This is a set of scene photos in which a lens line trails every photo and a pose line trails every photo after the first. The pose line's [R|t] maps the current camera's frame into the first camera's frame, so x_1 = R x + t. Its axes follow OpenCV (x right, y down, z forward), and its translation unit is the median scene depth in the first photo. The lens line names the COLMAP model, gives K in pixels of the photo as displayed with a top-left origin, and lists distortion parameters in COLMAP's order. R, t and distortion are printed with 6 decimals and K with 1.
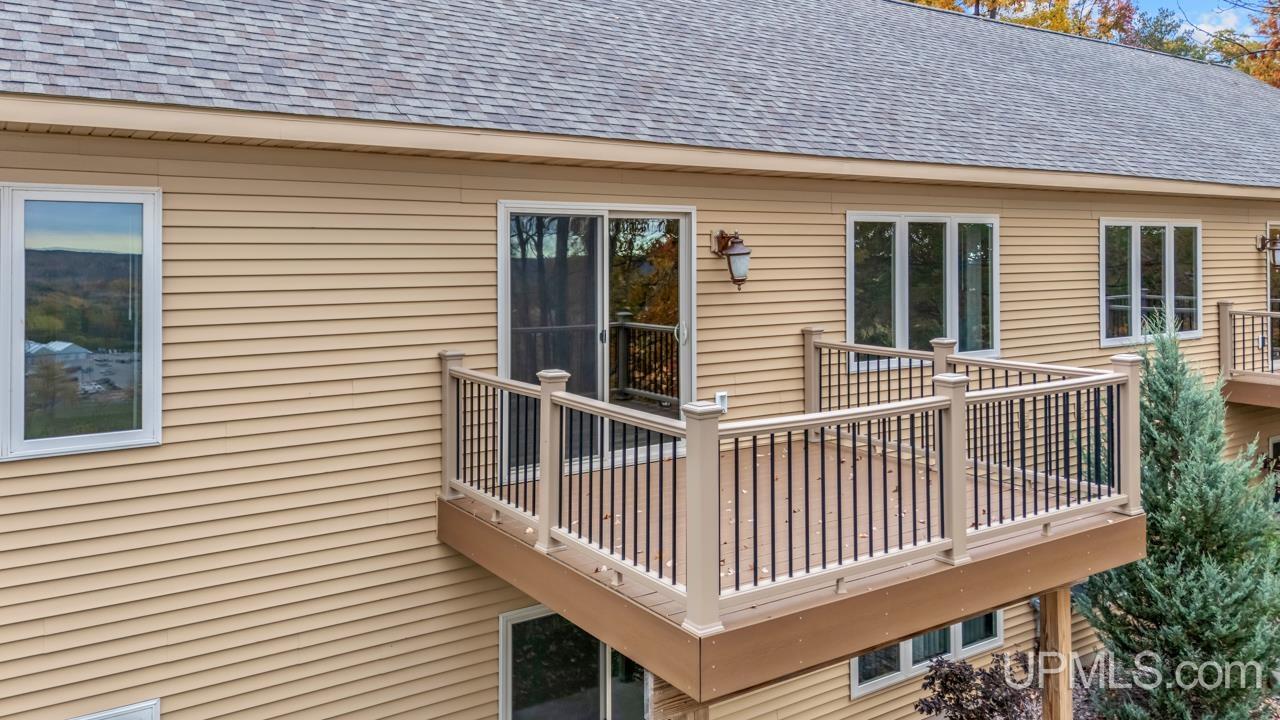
lens RADIAL K [[930.5, 0, 629.8], [0, 930.5, 254.2], [0, 0, 1]] dist [0.024290, -0.007878]
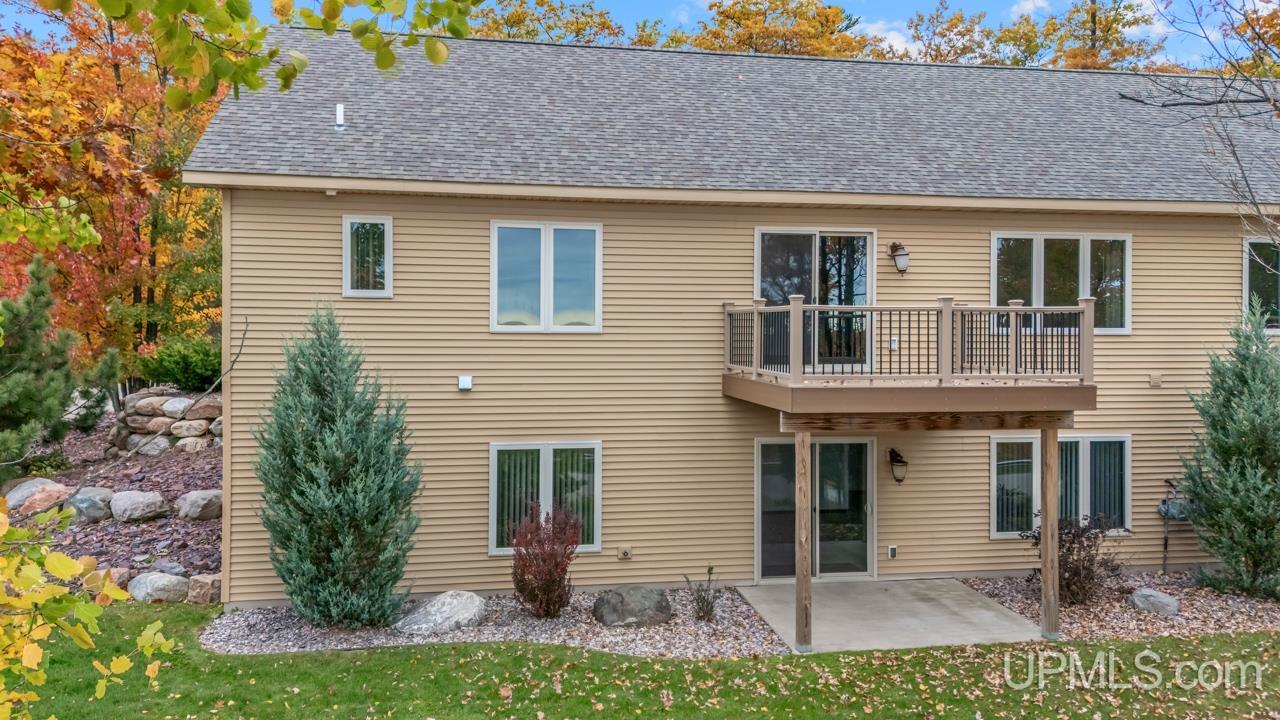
lens RADIAL K [[930.5, 0, 642.5], [0, 930.5, 360.8], [0, 0, 1]] dist [0.024290, -0.007878]
pose [[0.904953, 0.016909, -0.425175, 0.485403], [-0.007719, 0.999698, 0.023327, 0.181546], [0.425441, -0.017828, 0.904810, -0.885483]]
